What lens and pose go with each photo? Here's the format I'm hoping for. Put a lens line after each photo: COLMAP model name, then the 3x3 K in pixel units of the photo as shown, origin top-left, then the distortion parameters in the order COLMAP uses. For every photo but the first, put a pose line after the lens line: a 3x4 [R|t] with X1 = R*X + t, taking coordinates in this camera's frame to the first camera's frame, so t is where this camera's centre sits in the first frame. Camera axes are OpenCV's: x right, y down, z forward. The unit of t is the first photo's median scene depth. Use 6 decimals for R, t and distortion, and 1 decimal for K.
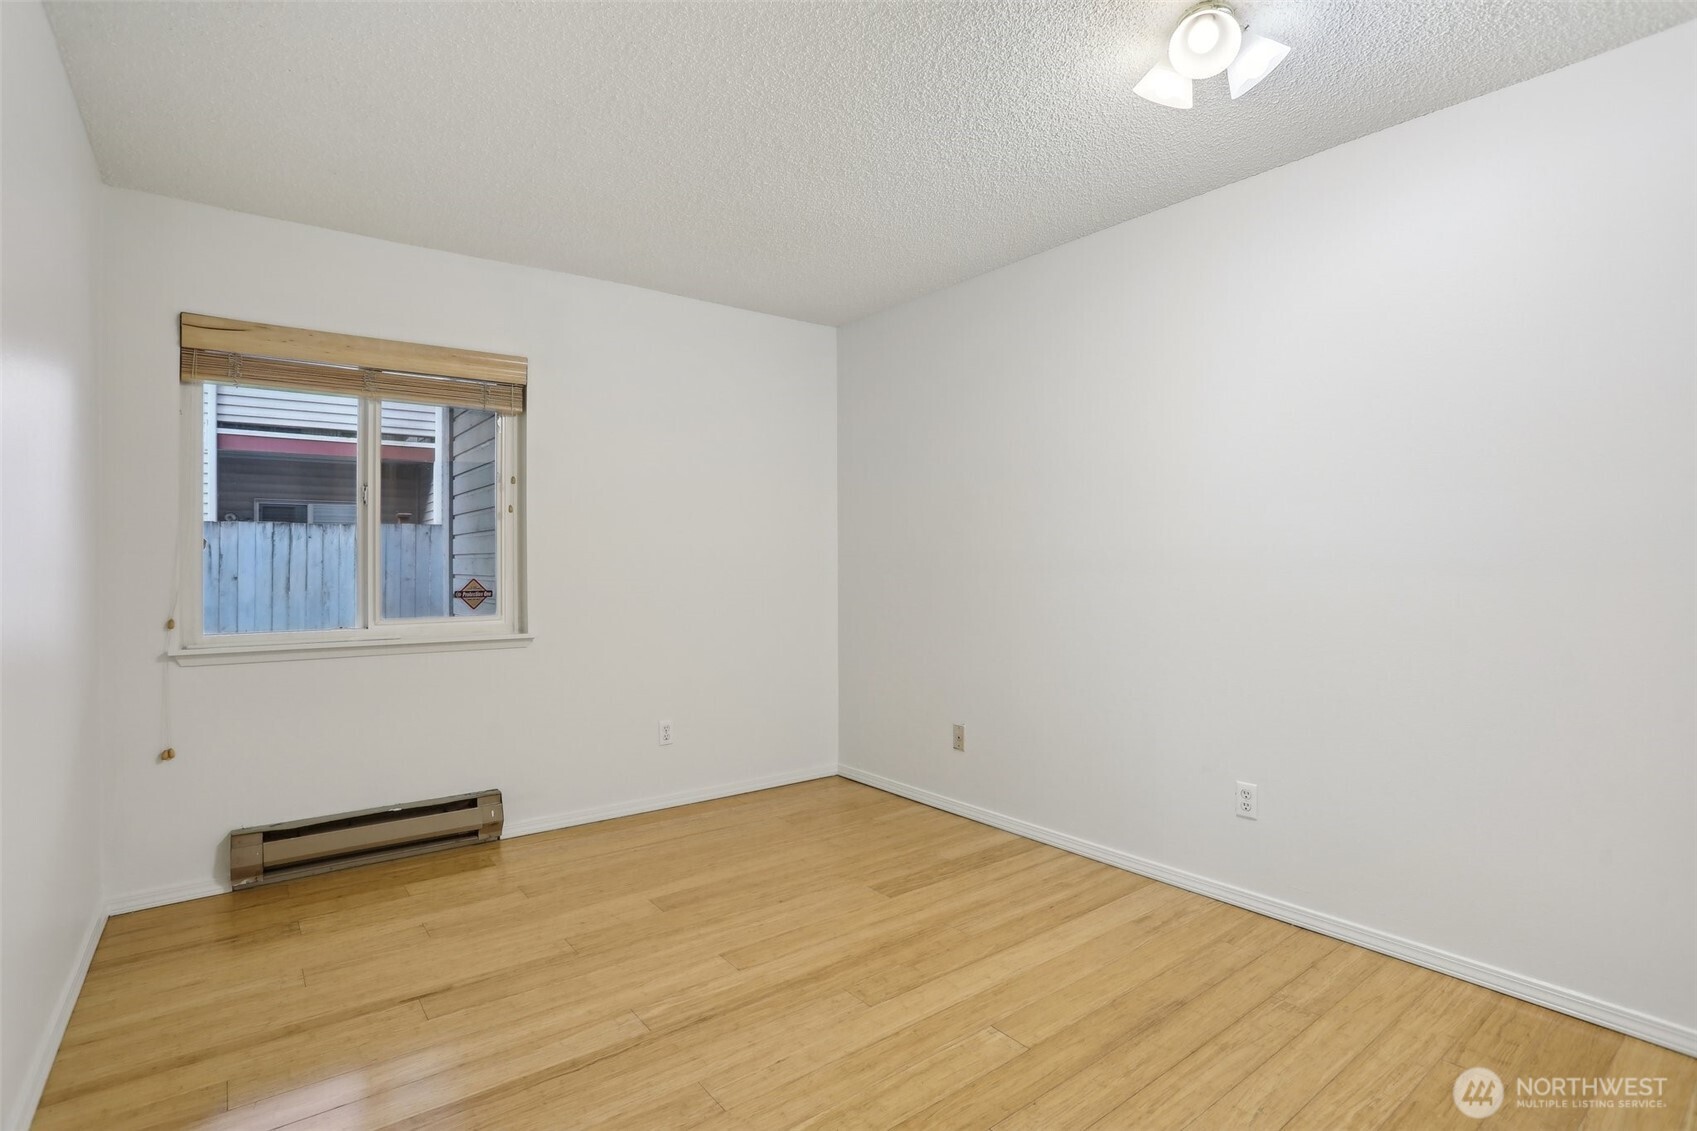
lens RADIAL K [[805.3, 0, 848.6], [0, 805.3, 547.1], [0, 0, 1]] dist [-0.047732, 0.016247]
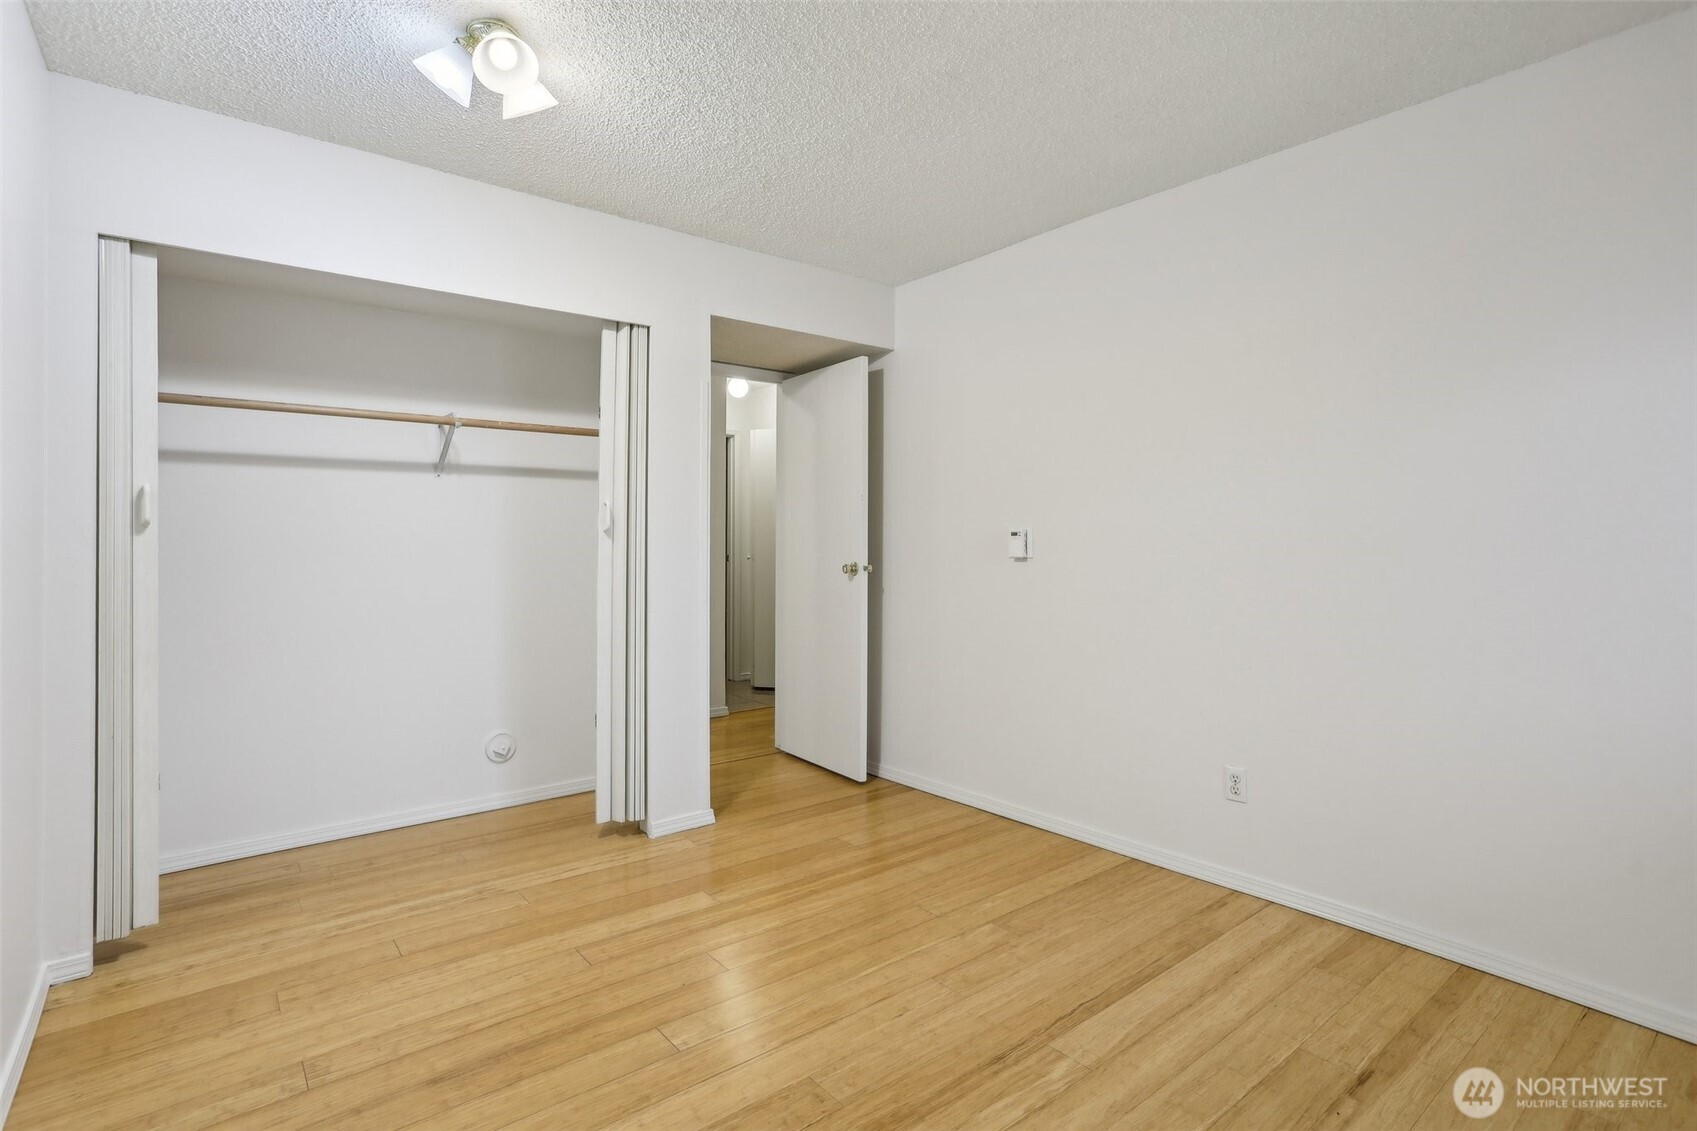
lens RADIAL K [[823.0, 0, 837.9], [0, 823.0, 556.9], [0, 0, 1]] dist [-0.057507, 0.018087]
pose [[-0.999886, 0.005138, -0.014194, 0.007165], [0.004947, 0.999897, 0.013505, 0.019907], [0.014262, 0.013433, -0.999808, 1.943008]]
